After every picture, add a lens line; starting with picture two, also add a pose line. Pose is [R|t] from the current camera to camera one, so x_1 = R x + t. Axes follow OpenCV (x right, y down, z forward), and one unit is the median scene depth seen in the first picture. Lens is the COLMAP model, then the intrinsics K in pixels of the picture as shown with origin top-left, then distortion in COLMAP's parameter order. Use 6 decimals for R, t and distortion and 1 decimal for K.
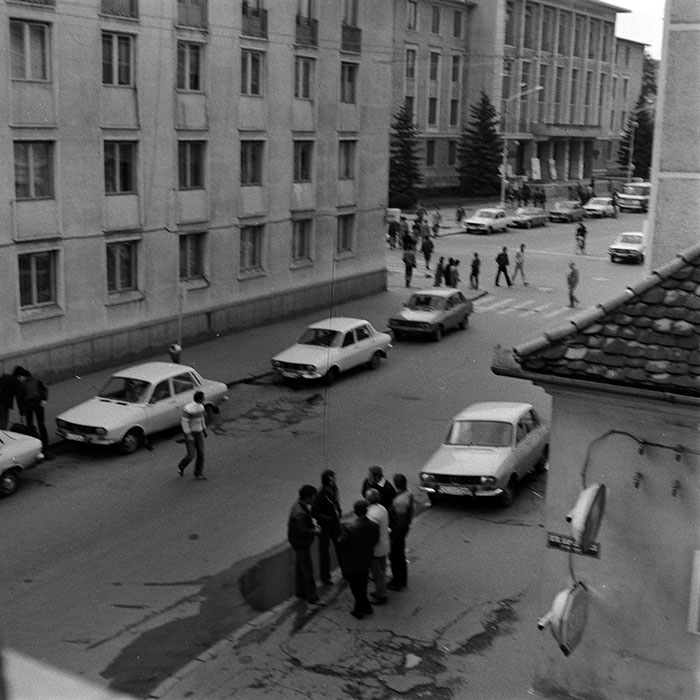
lens RADIAL K [[1094.8, 0, 348.6], [0, 1094.8, 351.9], [0, 0, 1]] dist [-0.017242, 0.000000]
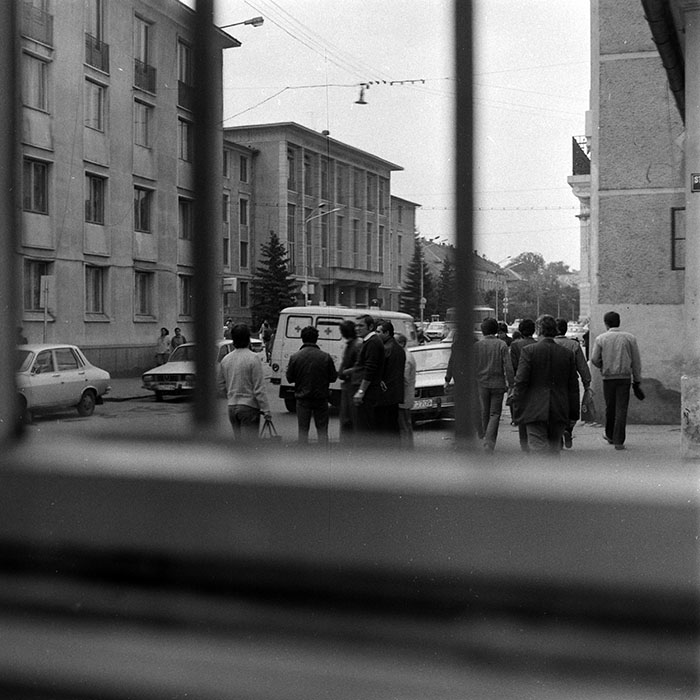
lens RADIAL K [[1094.8, 0, 349.5], [0, 1094.8, 347.7], [0, 0, 1]] dist [-0.017242, 0.000000]
pose [[0.974827, -0.031915, 0.220665, -0.081468], [0.072243, 0.981522, -0.177189, 0.125020], [-0.210933, 0.188670, 0.959120, 0.075876]]
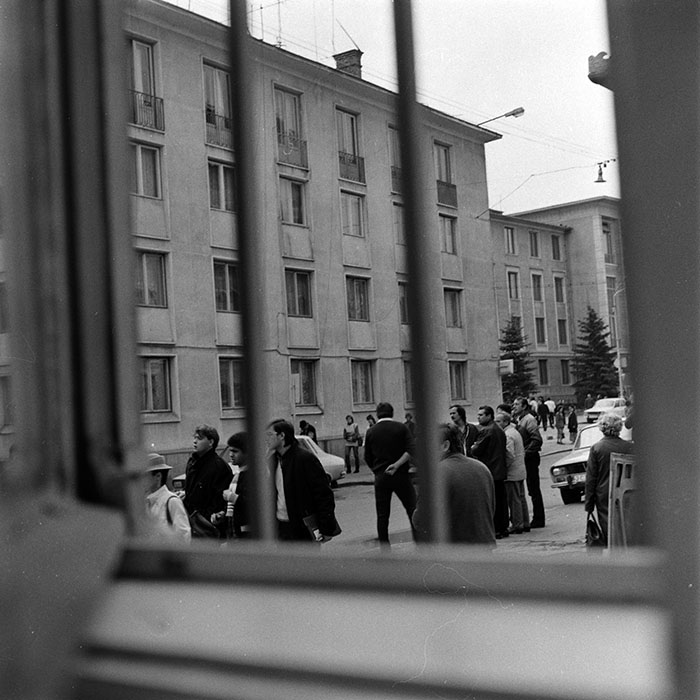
lens RADIAL K [[1094.8, 0, 320.9], [0, 1094.8, 343.1], [0, 0, 1]] dist [-0.017242, 0.000000]
pose [[0.988132, -0.092542, -0.122602, -0.001876], [0.055732, 0.959755, -0.275253, 0.136389], [0.143140, 0.265153, 0.953522, 0.031245]]
